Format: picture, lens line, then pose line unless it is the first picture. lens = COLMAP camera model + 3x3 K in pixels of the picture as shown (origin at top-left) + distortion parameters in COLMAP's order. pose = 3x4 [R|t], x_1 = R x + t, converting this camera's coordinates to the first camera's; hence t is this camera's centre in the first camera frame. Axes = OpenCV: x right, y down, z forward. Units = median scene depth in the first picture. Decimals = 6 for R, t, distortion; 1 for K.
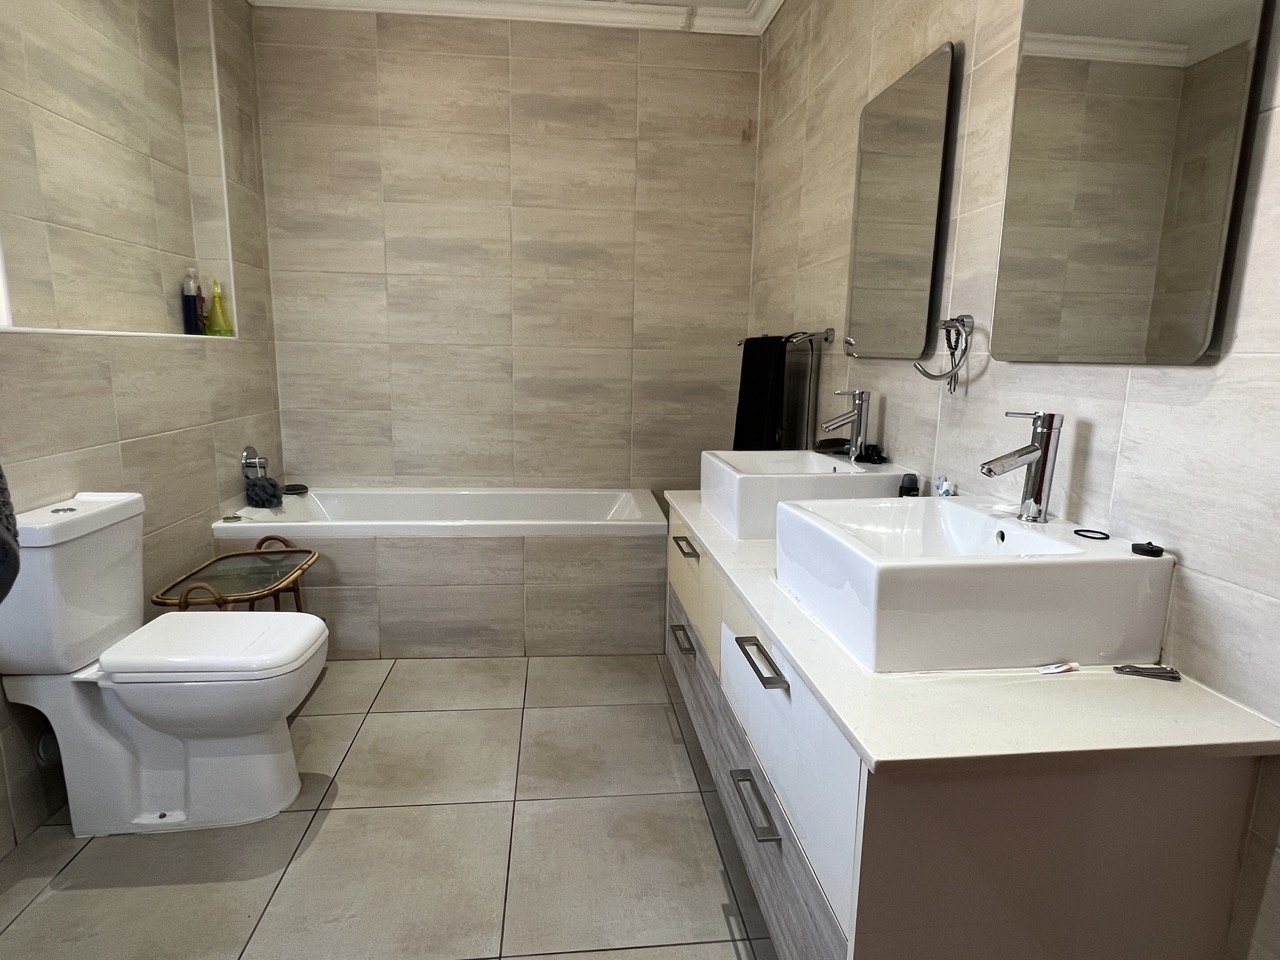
lens RADIAL K [[718.2, 0, 638.0], [0, 718.2, 480.9], [0, 0, 1]] dist [-0.000640, 0.001593]
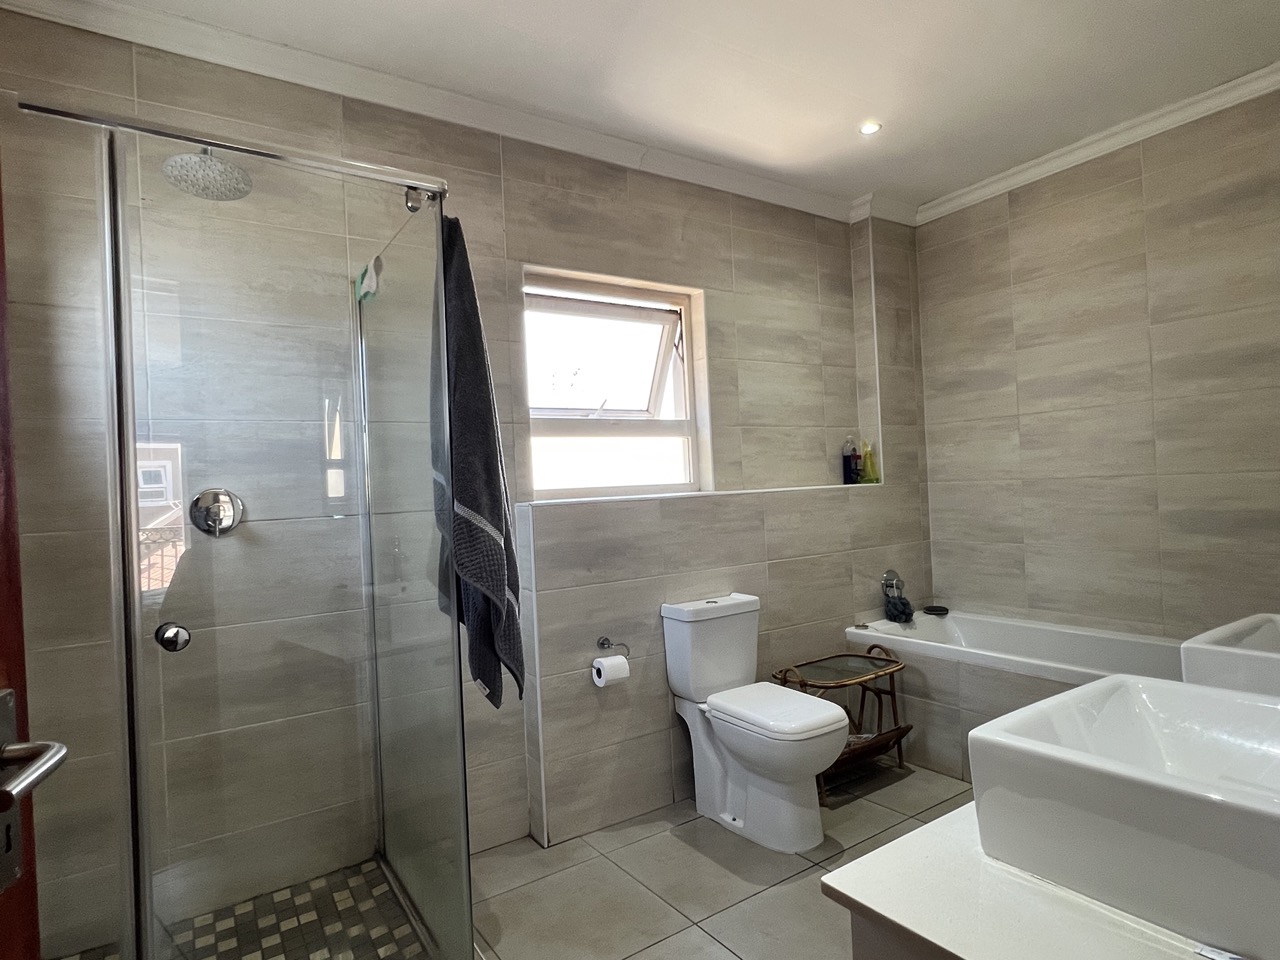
lens RADIAL K [[718.2, 0, 639.1], [0, 718.2, 481.0], [0, 0, 1]] dist [-0.000640, 0.001593]
pose [[0.466592, -0.048191, -0.883159, 0.350983], [-0.099883, 0.989256, -0.106751, -0.024672], [0.878815, 0.138022, 0.456765, 0.040131]]
